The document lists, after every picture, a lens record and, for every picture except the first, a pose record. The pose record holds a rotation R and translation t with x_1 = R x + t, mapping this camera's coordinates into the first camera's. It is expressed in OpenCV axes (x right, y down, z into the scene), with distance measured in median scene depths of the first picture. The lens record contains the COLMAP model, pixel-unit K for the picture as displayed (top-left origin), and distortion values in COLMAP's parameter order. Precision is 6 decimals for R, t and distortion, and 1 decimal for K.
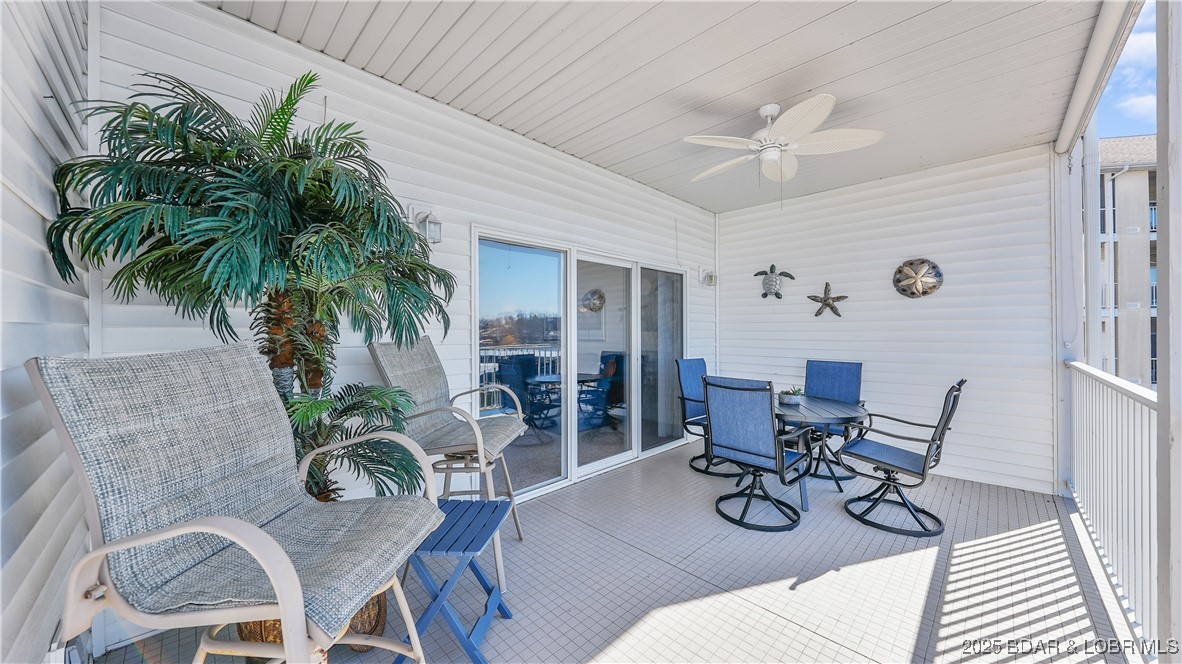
lens RADIAL K [[409.3, 0, 585.8], [0, 409.3, 337.6], [0, 0, 1]] dist [-0.001524, -0.000418]
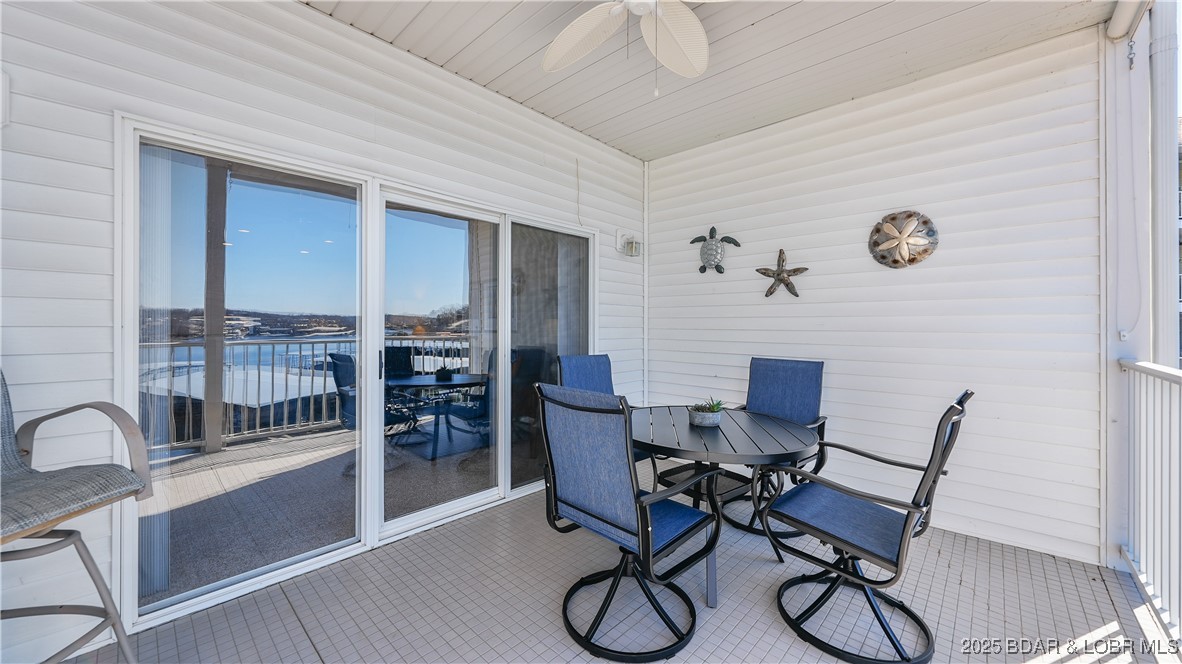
lens RADIAL K [[435.1, 0, 585.9], [0, 435.1, 333.3], [0, 0, 1]] dist [-0.005087, 0.001089]
pose [[0.999534, 0.005693, 0.030005, 0.262697], [-0.005706, 0.999984, 0.000377, 0.015984], [-0.030003, -0.000548, 0.999550, 0.290388]]
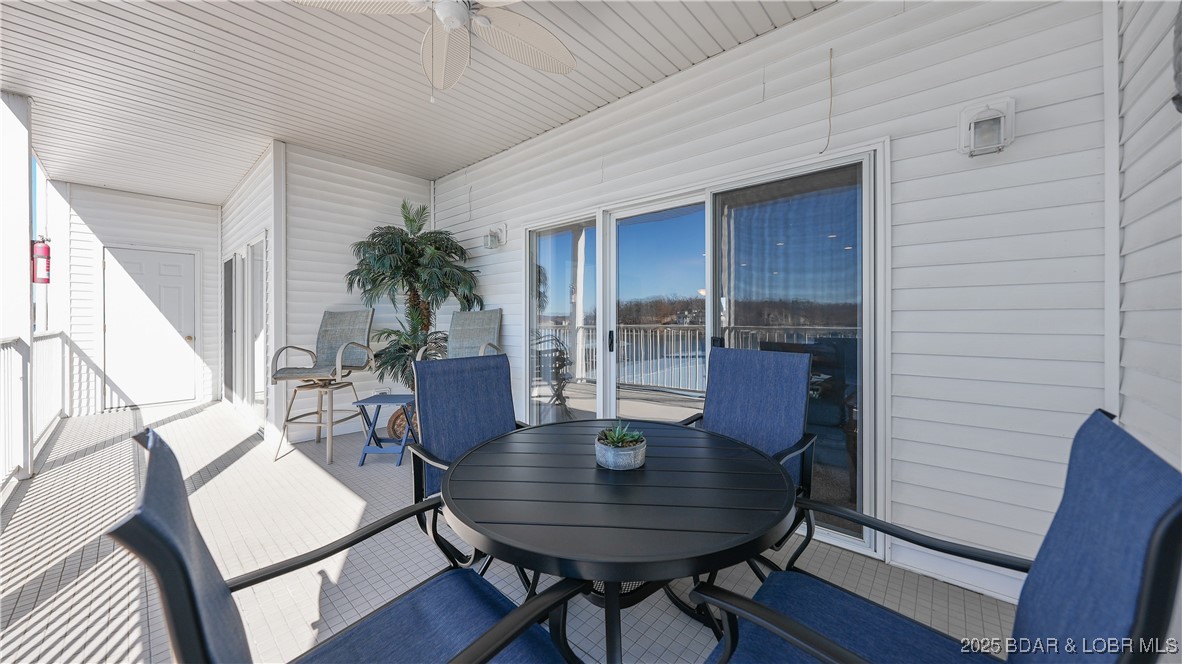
lens RADIAL K [[409.3, 0, 590.8], [0, 409.3, 322.0], [0, 0, 1]] dist [-0.001524, -0.000418]
pose [[0.073792, 0.014177, -0.997173, 0.810990], [-0.002392, 0.999899, 0.014039, 0.014115], [0.997271, 0.001349, 0.073818, 0.849490]]
